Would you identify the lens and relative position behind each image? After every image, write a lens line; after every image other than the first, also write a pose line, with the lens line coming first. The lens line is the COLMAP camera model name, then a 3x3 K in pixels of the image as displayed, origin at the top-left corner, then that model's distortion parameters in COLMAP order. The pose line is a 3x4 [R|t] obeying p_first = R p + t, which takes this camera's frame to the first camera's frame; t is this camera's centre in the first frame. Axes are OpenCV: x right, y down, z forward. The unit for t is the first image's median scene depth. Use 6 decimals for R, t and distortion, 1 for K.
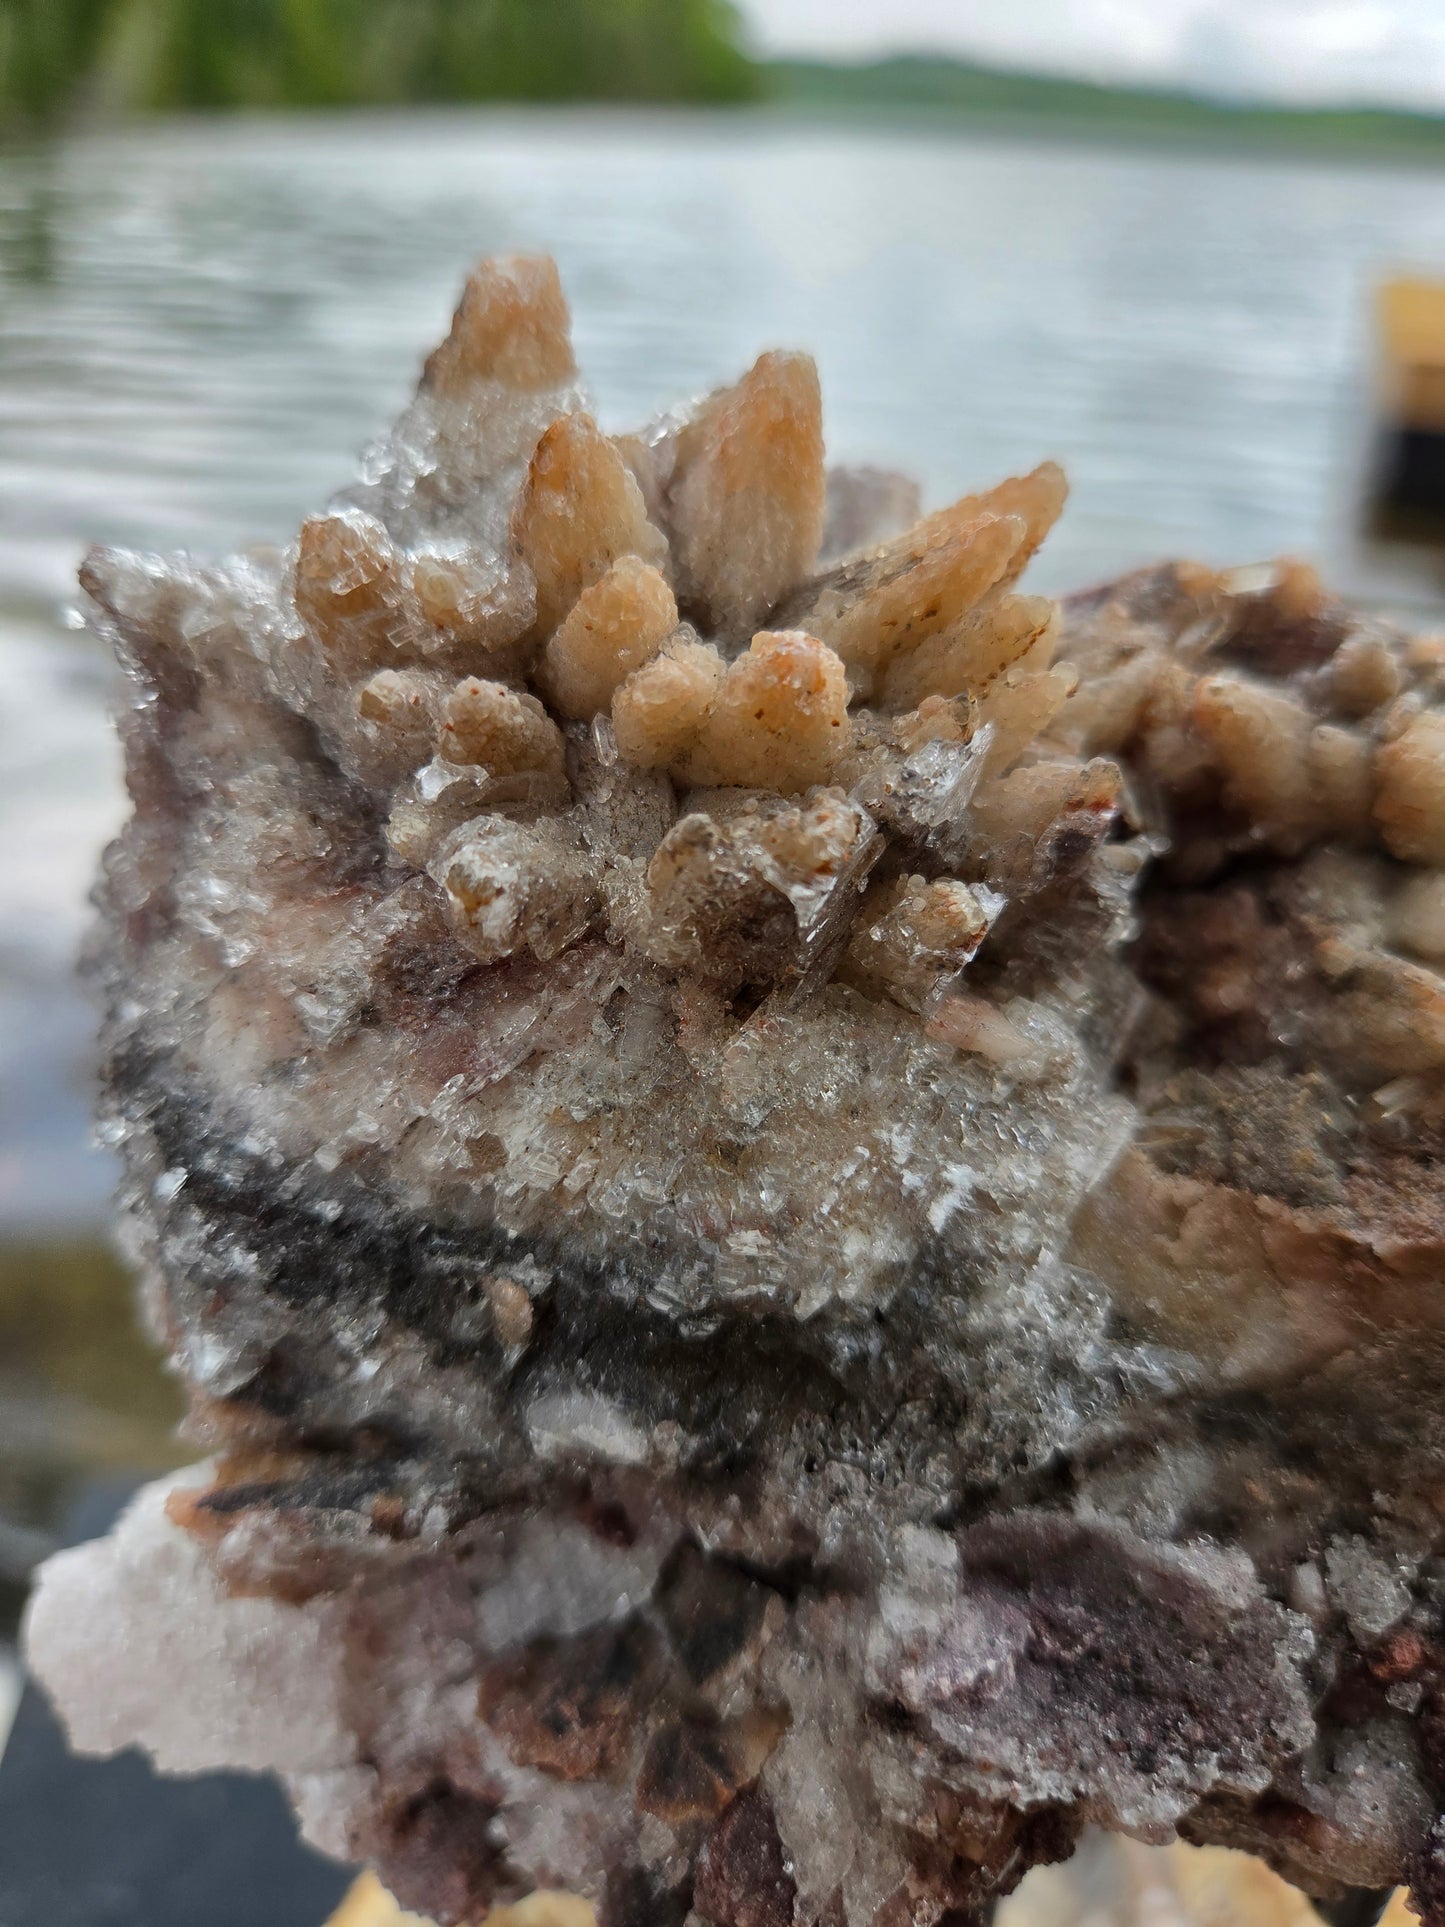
lens RADIAL K [[1466.7, 0, 715.0], [0, 1466.7, 951.4], [0, 0, 1]] dist [-0.060384, 0.002356]
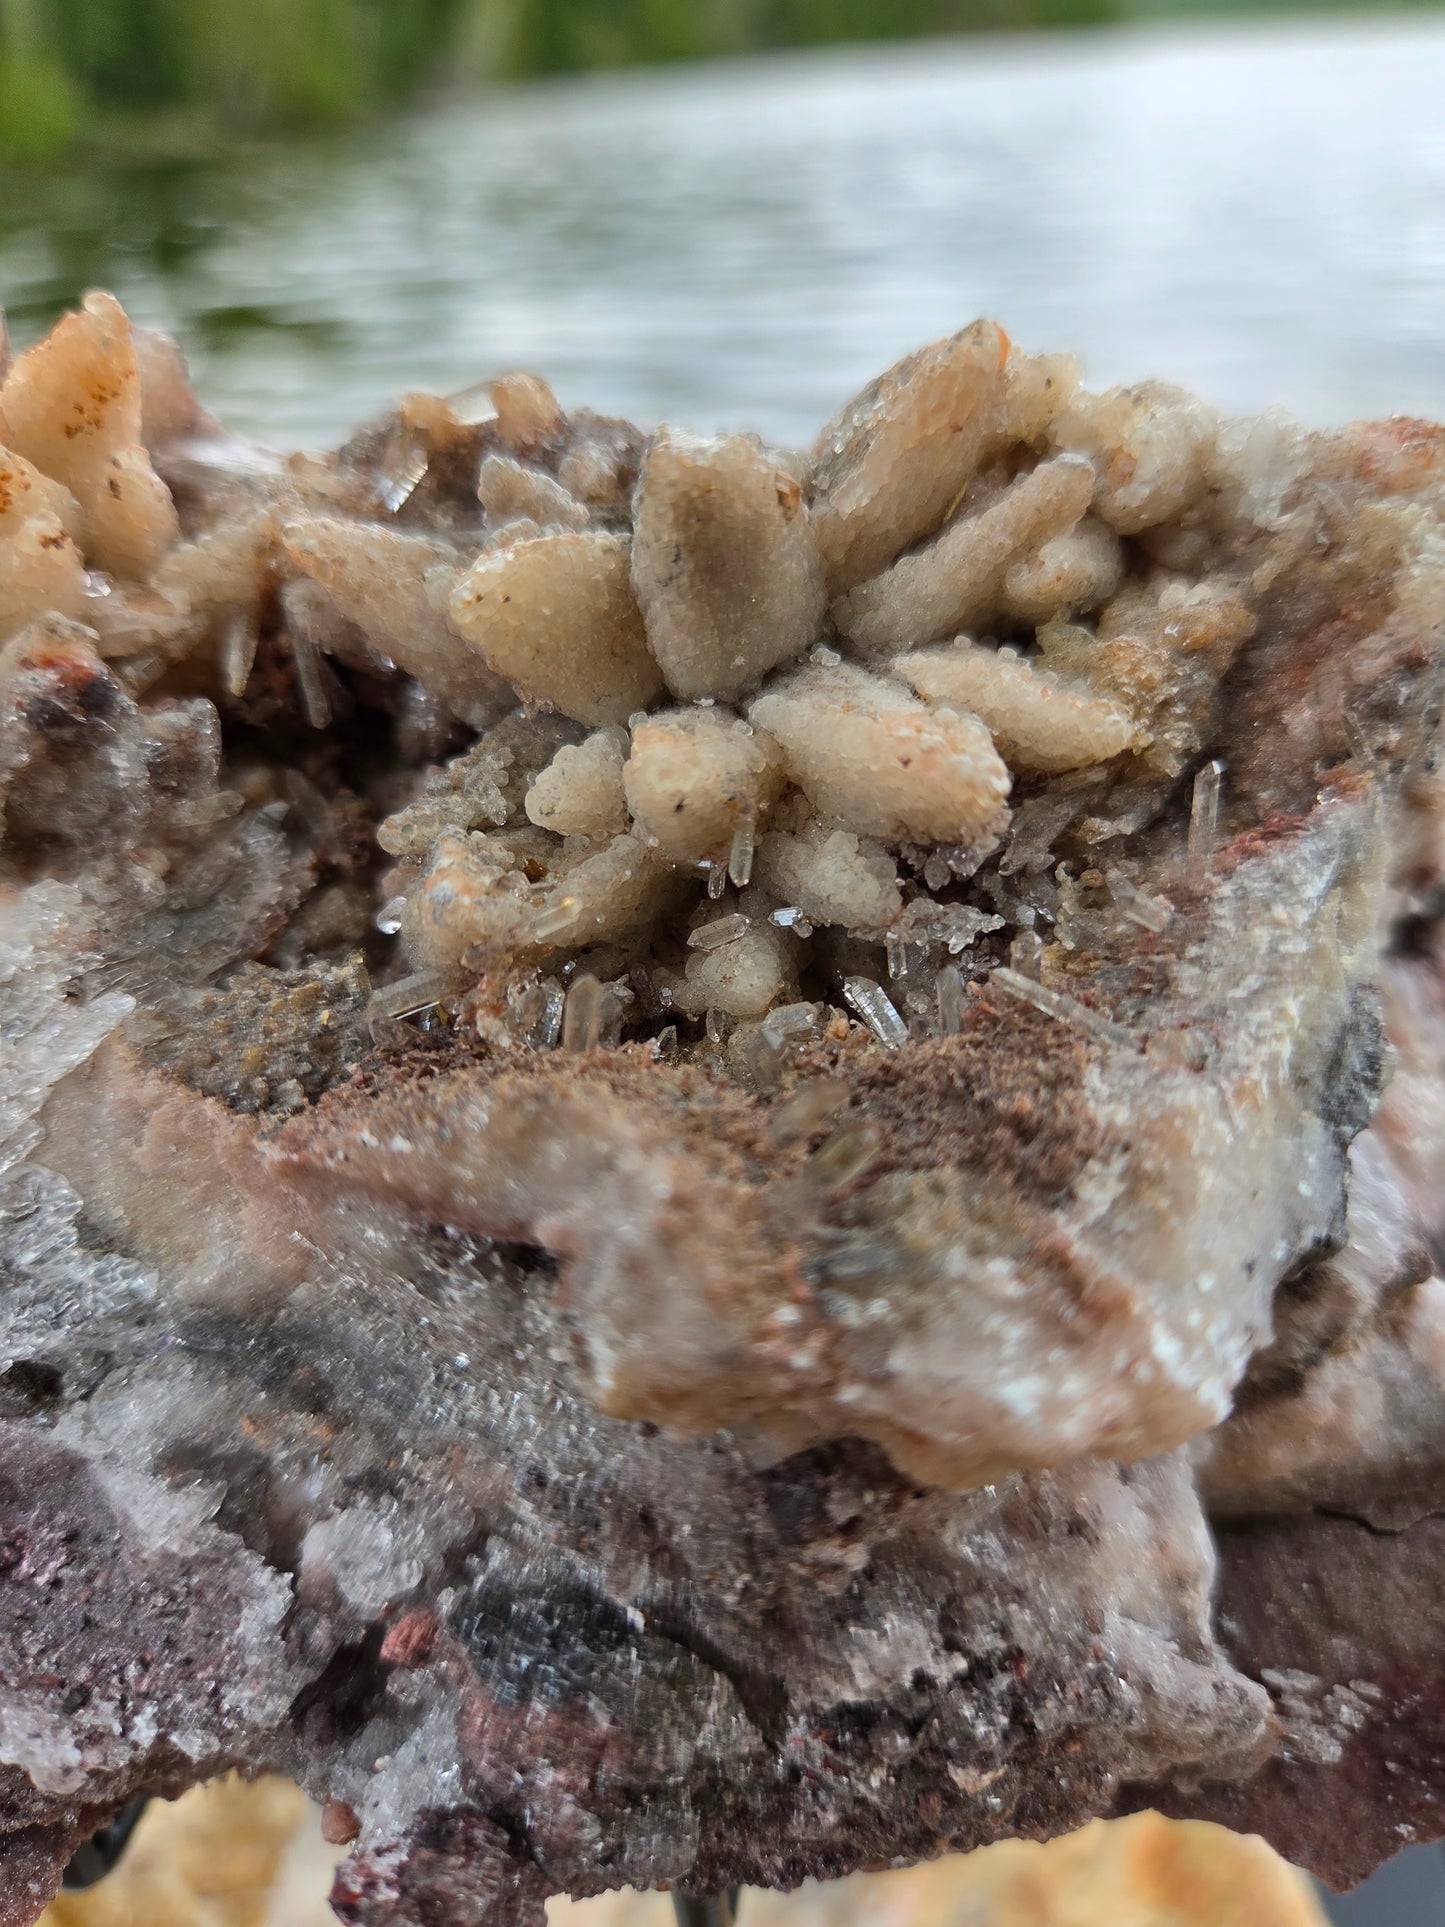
lens RADIAL K [[1481.9, 0, 722.5], [0, 1481.9, 963.5], [0, 0, 1]] dist [-0.070304, 0.000214]
pose [[0.973334, 0.013274, -0.229008, 0.891520], [-0.003820, 0.999124, 0.041675, 0.047829], [0.229360, -0.039688, 0.972532, 0.207593]]
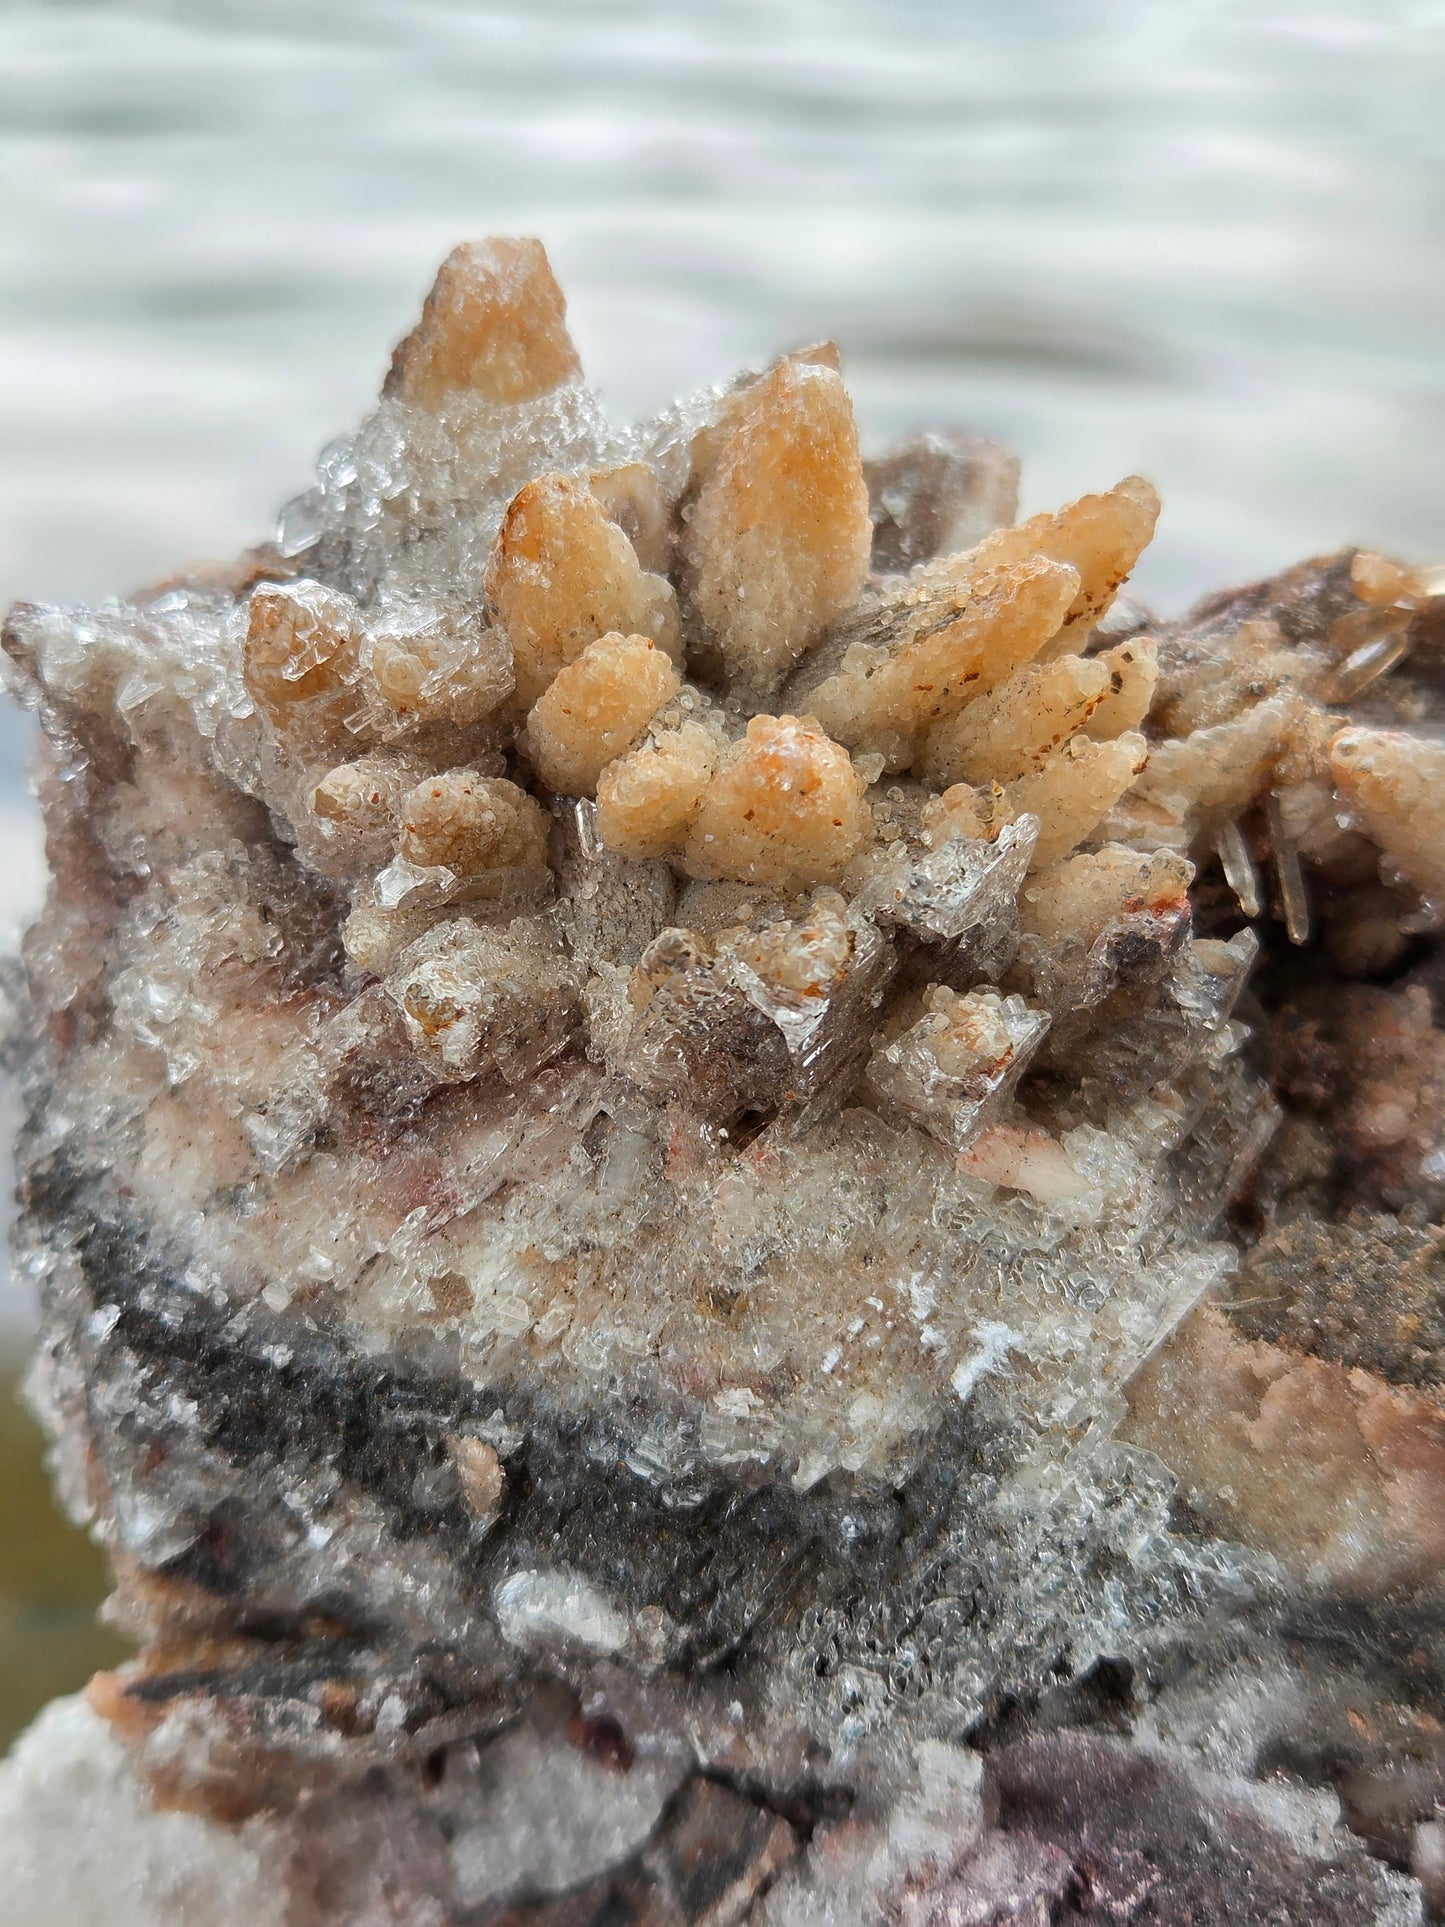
lens RADIAL K [[2812.2, 0, 695.9], [0, 2812.2, 963.4], [0, 0, 1]] dist [0.029231, -0.128683]
pose [[0.993195, 0.009803, -0.116050, 0.185102], [-0.007982, 0.999838, 0.016152, -0.091372], [0.116189, -0.015116, 0.993112, -0.670830]]
